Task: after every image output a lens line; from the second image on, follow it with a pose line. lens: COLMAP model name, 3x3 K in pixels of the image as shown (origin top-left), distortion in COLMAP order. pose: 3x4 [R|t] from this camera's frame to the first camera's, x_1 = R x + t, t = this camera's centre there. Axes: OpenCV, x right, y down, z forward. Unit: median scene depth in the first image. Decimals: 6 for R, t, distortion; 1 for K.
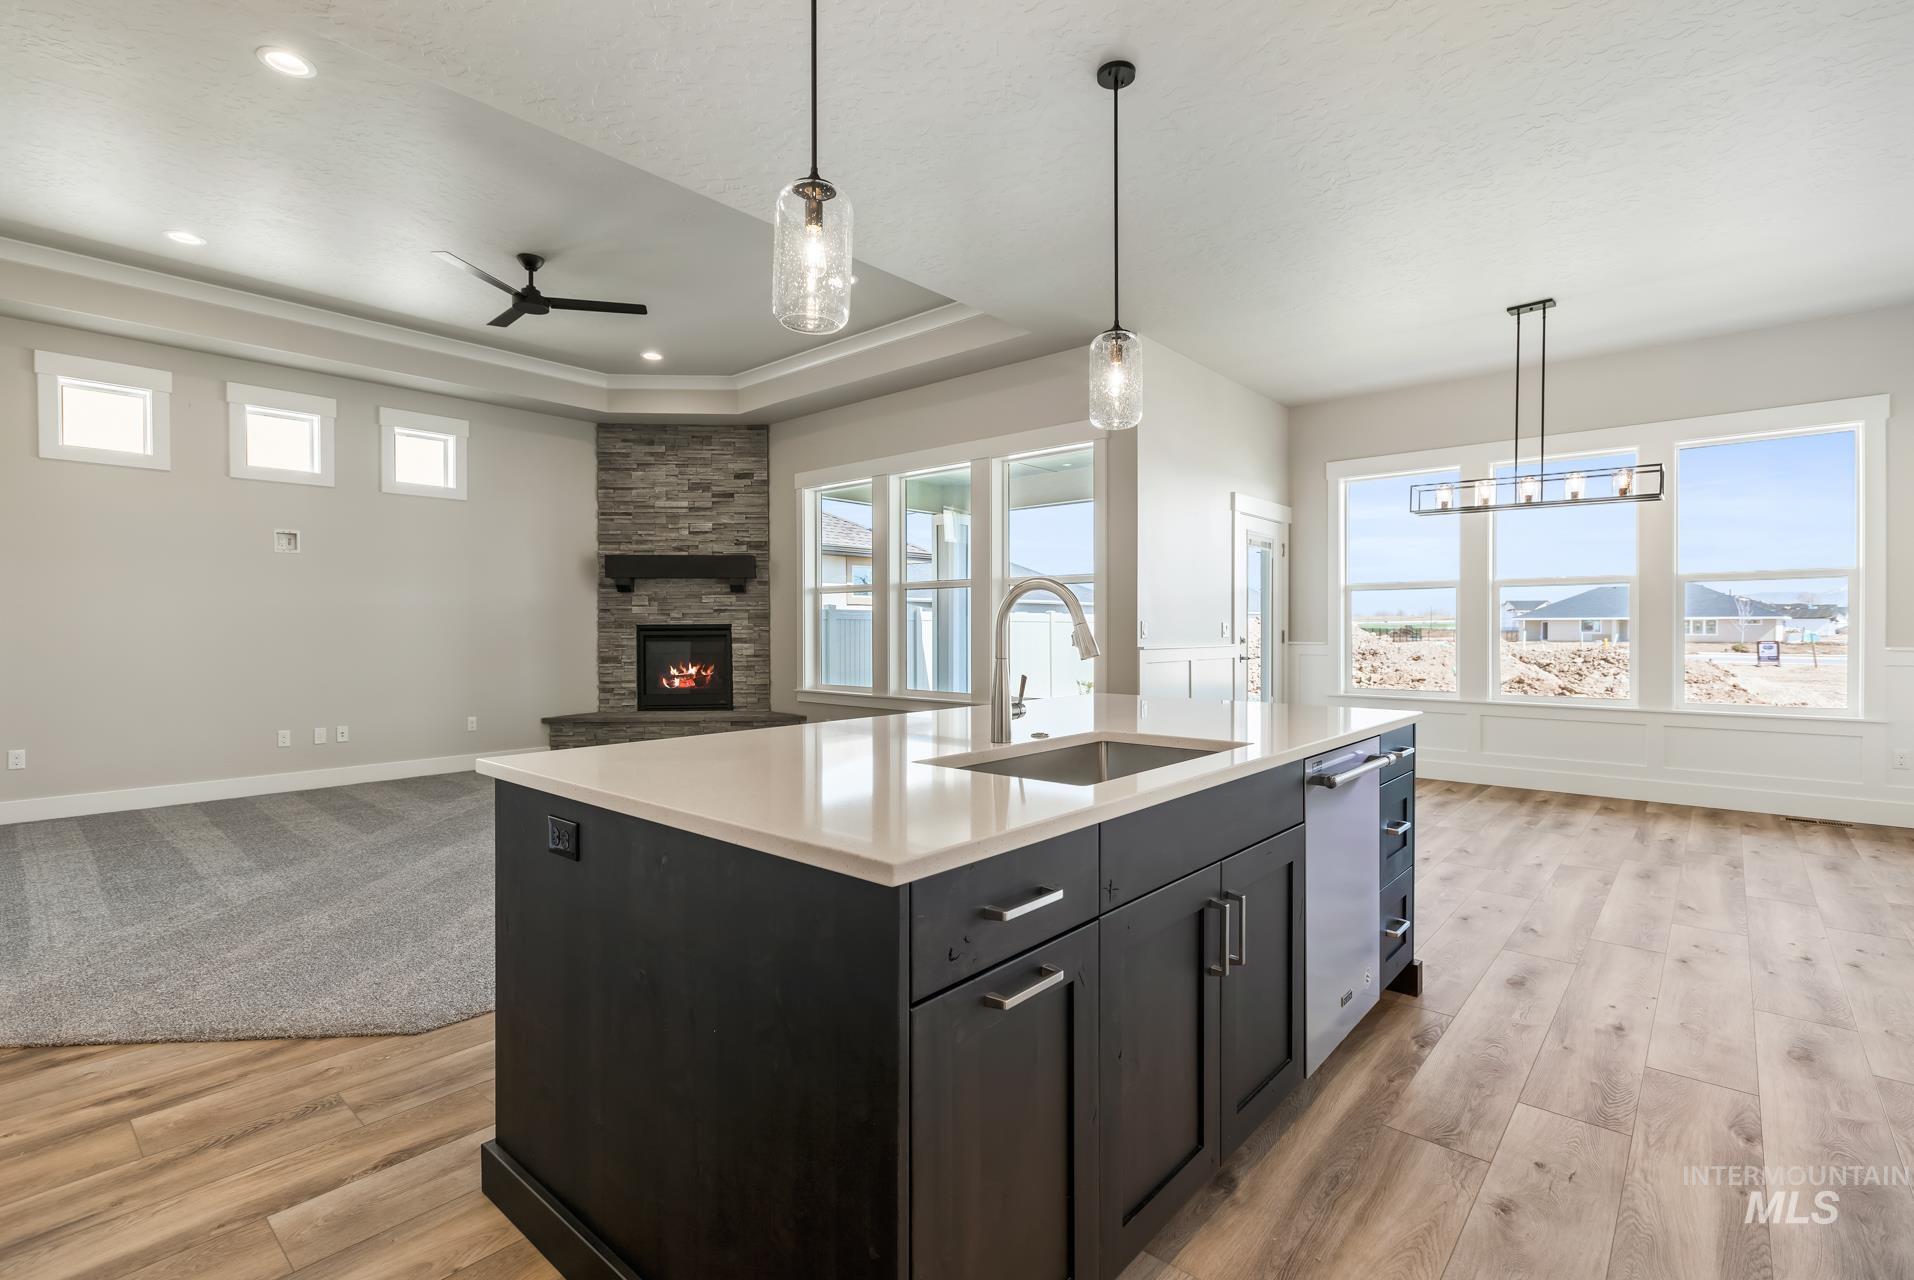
lens RADIAL K [[871.1, 0, 954.2], [0, 871.1, 637.0], [0, 0, 1]] dist [0.003162, 0.000793]
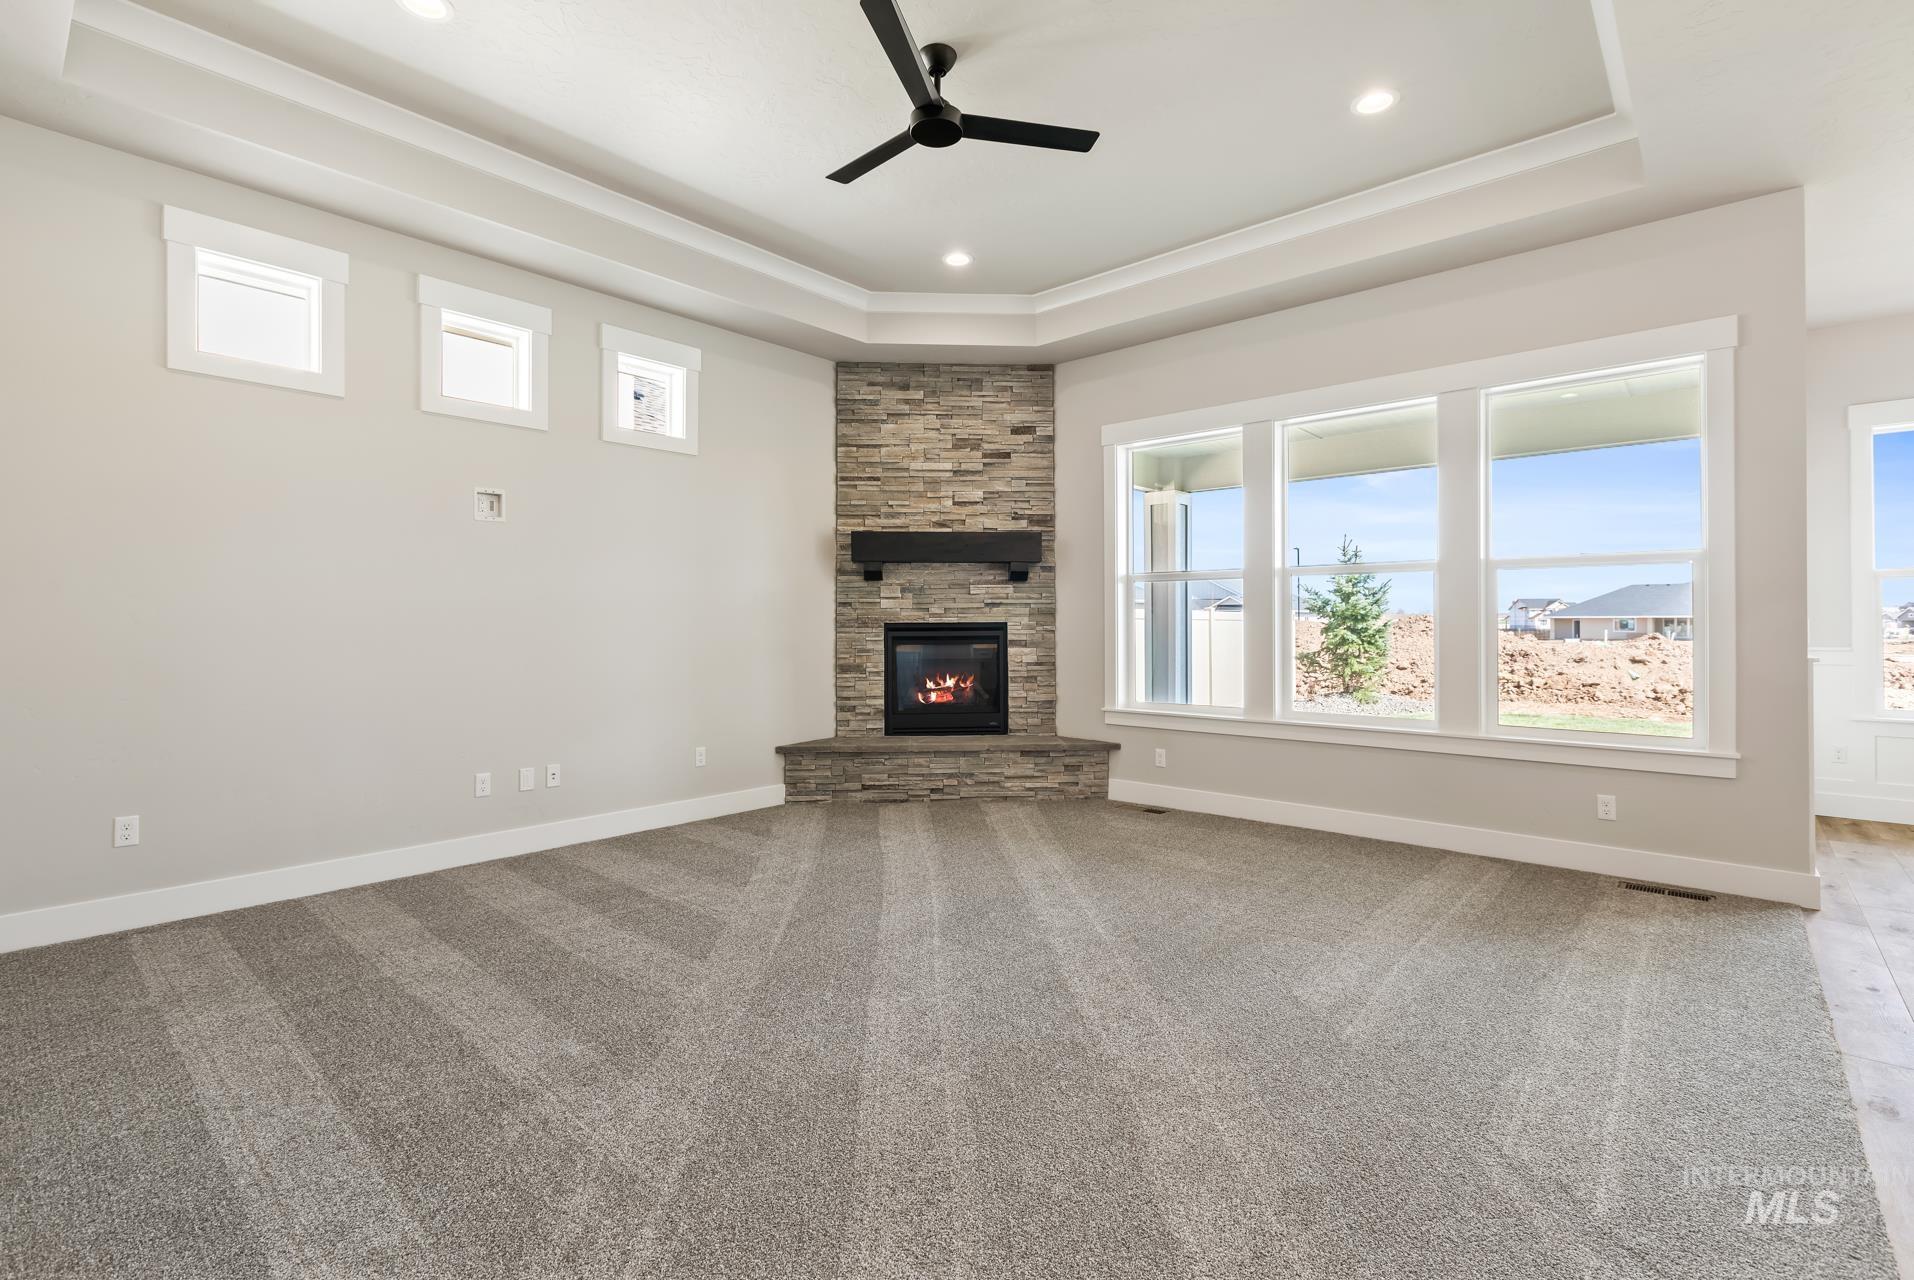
lens RADIAL K [[871.1, 0, 950.9], [0, 871.1, 620.3], [0, 0, 1]] dist [0.003162, 0.000793]
pose [[0.999996, 0.000882, -0.002736, -0.305132], [-0.000927, 0.999860, -0.016689, -0.003634], [0.002721, 0.016691, 0.999857, 0.233505]]
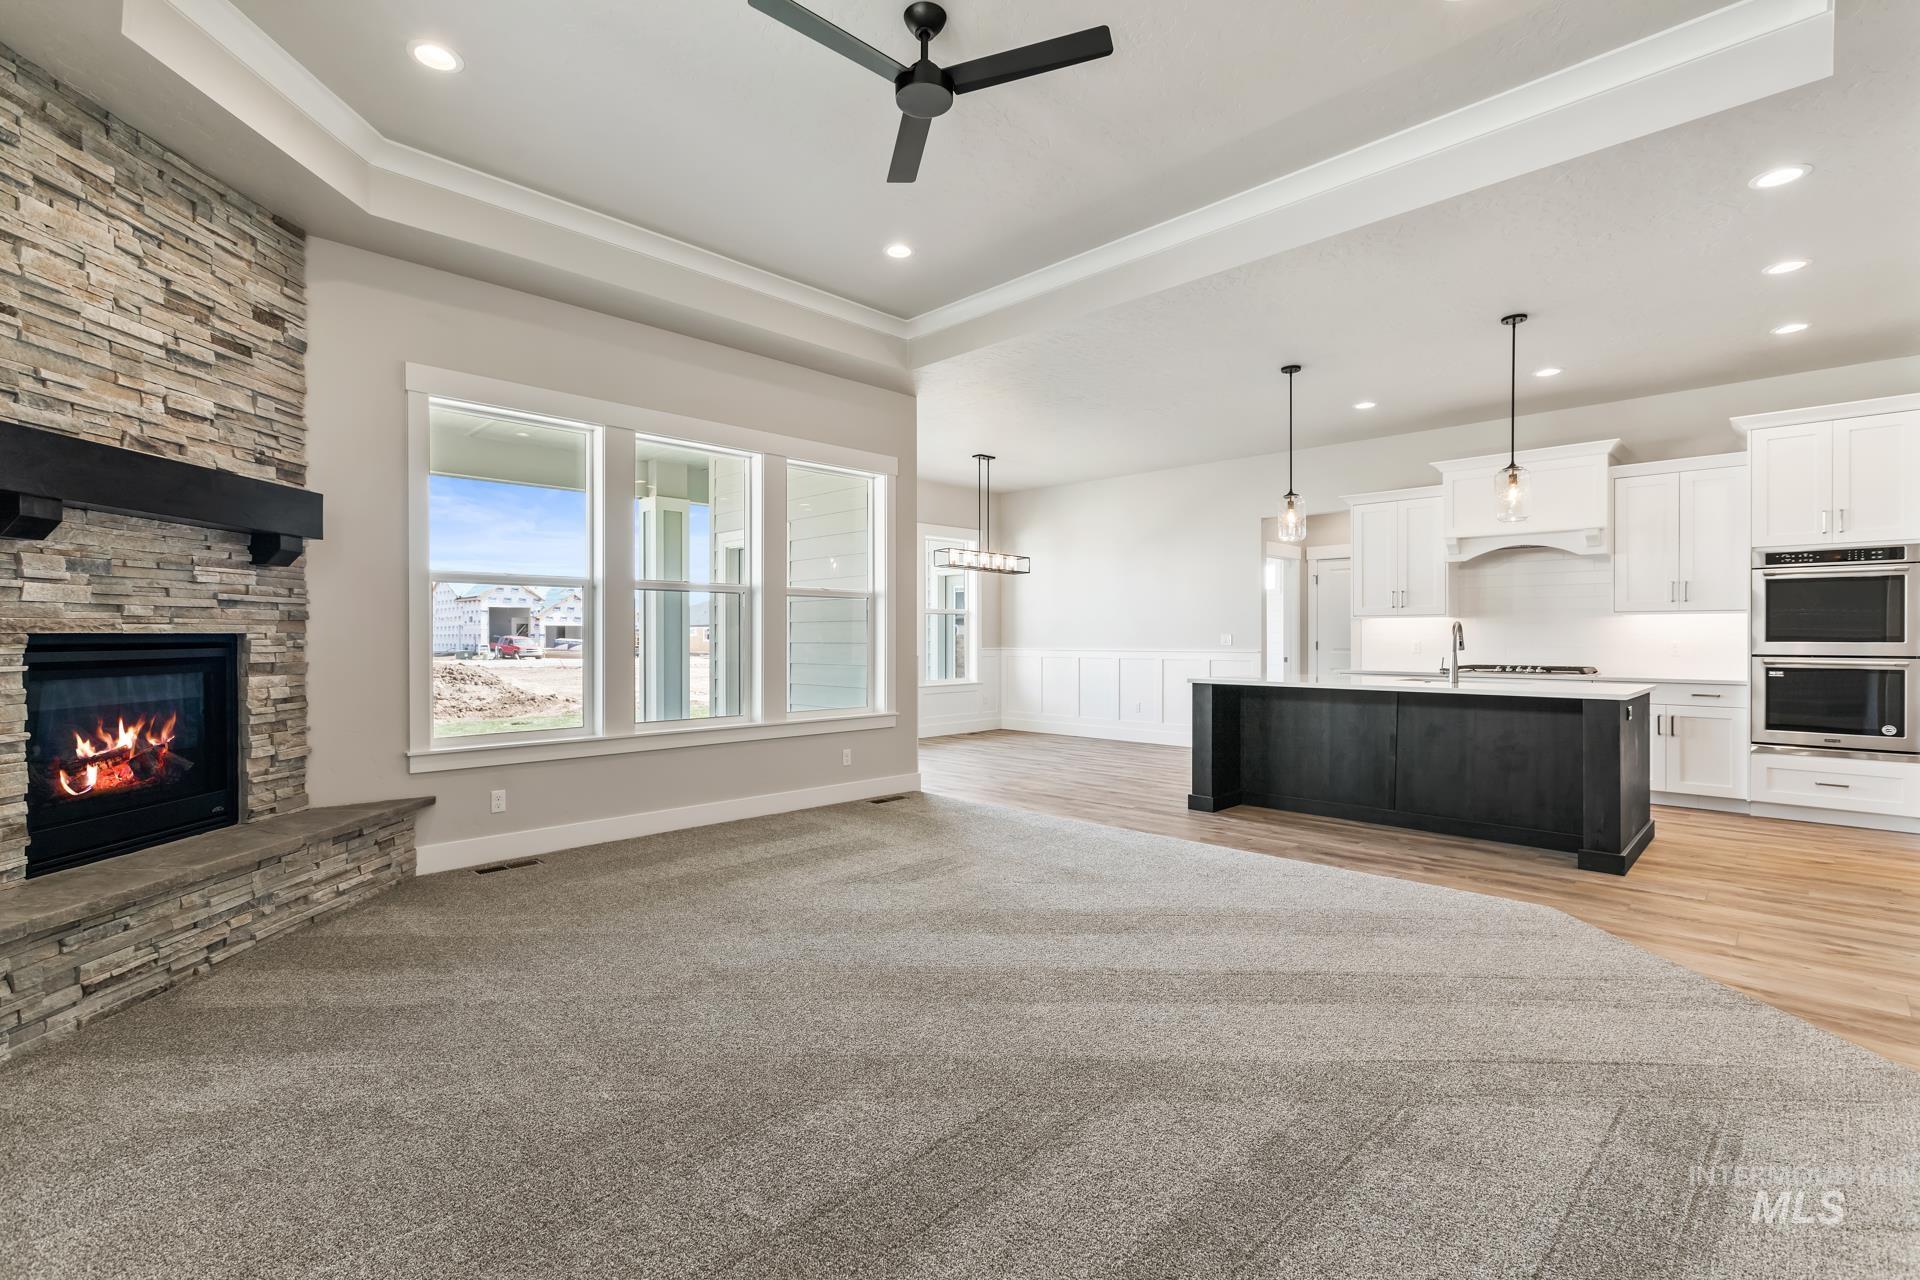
lens RADIAL K [[873.8, 0, 951.0], [0, 873.8, 638.7], [0, 0, 1]] dist [0.003162, 0.000793]
pose [[0.060631, -0.001029, 0.998160, -0.694674], [0.010845, 0.999941, 0.000372, -0.008201], [-0.998101, 0.010802, 0.060638, 0.609951]]
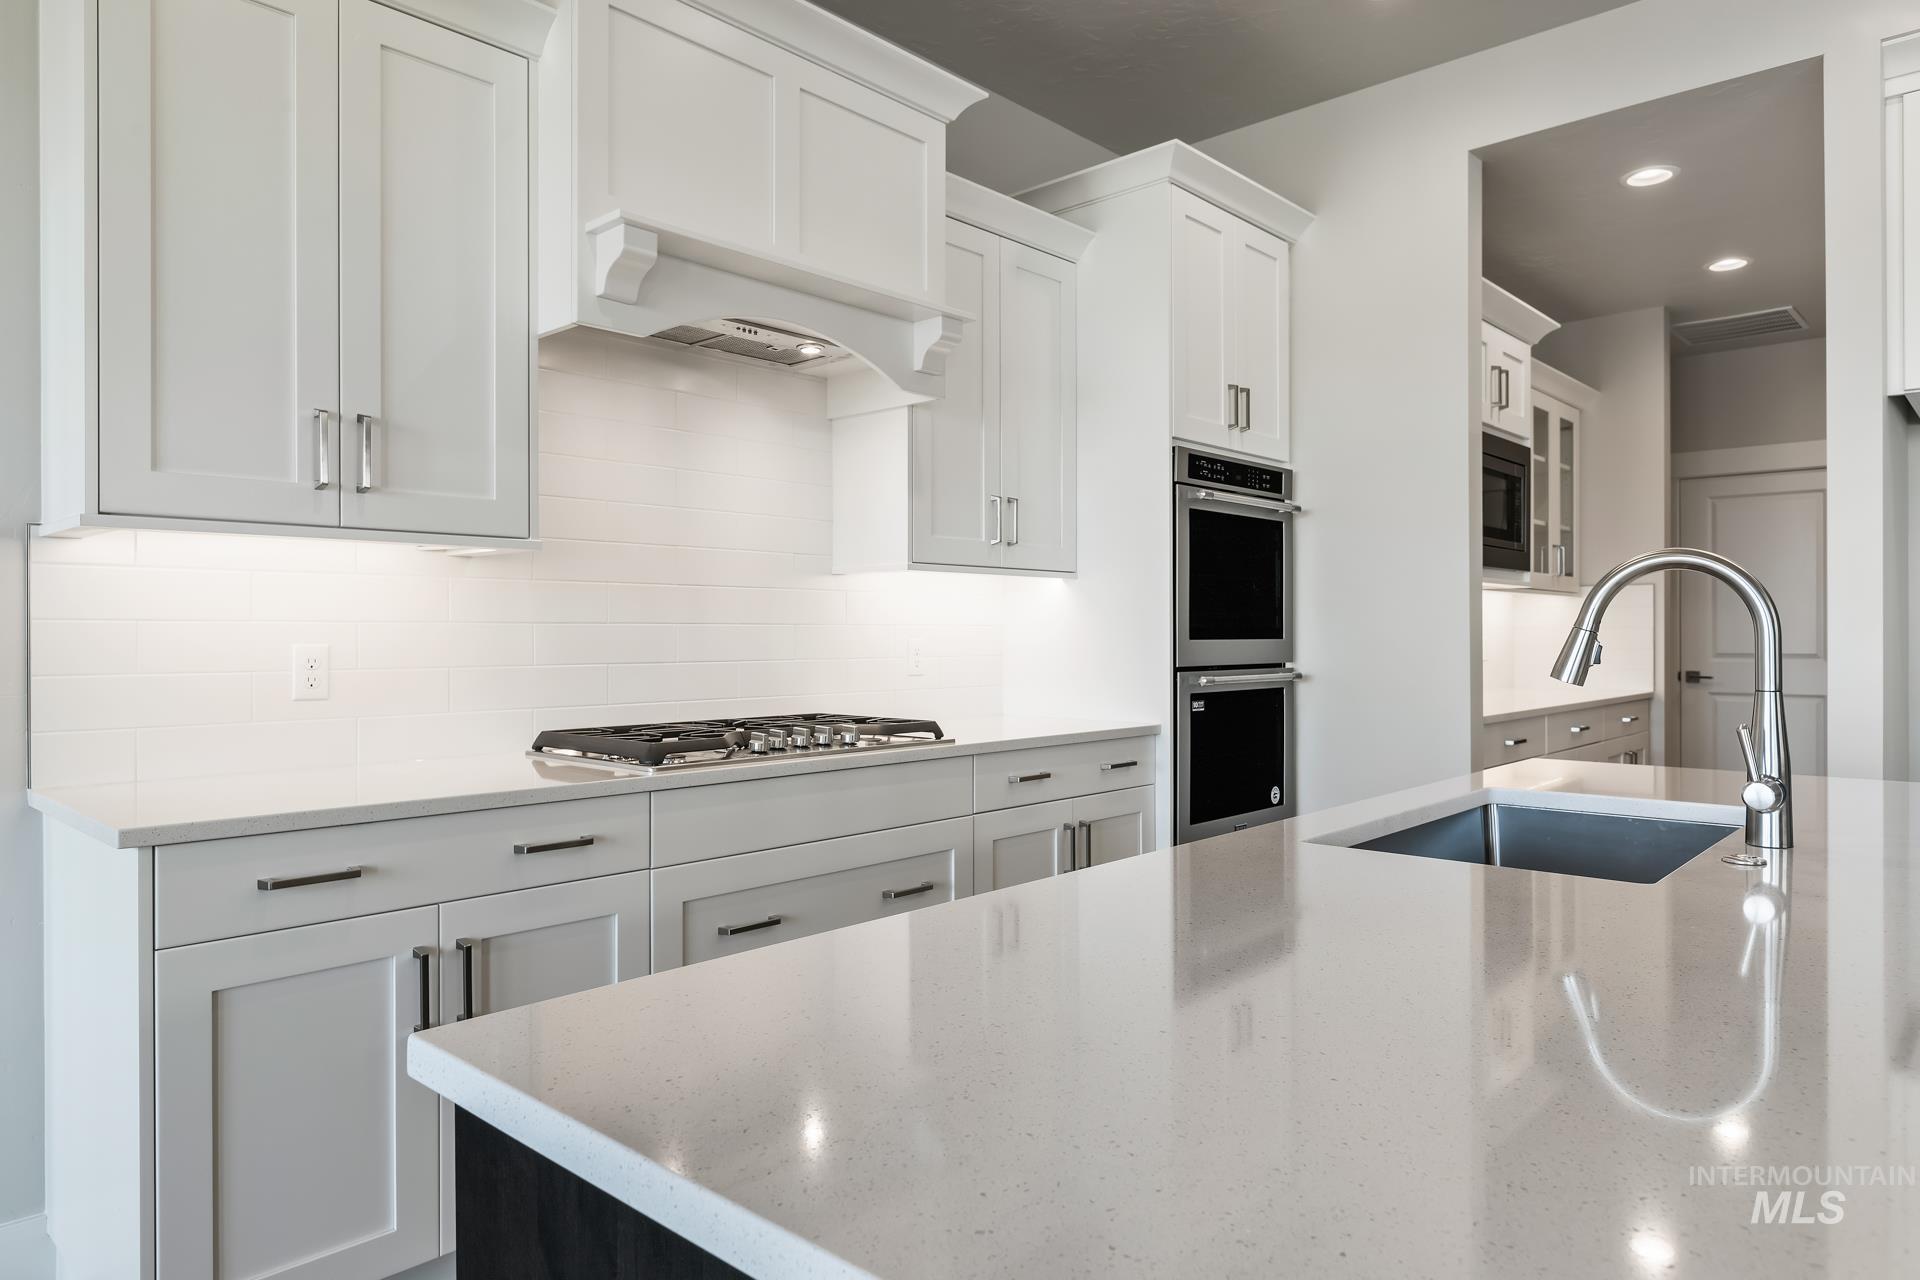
lens RADIAL K [[1238.5, 0, 950.1], [0, 1238.5, 638.1], [0, 0, 1]] dist [-0.002852, -0.000237]
pose [[-0.999972, -0.001097, 0.007420, 0.146463], [-0.000976, 0.999866, 0.016310, -0.006591], [-0.007437, 0.016303, -0.999839, 0.470950]]
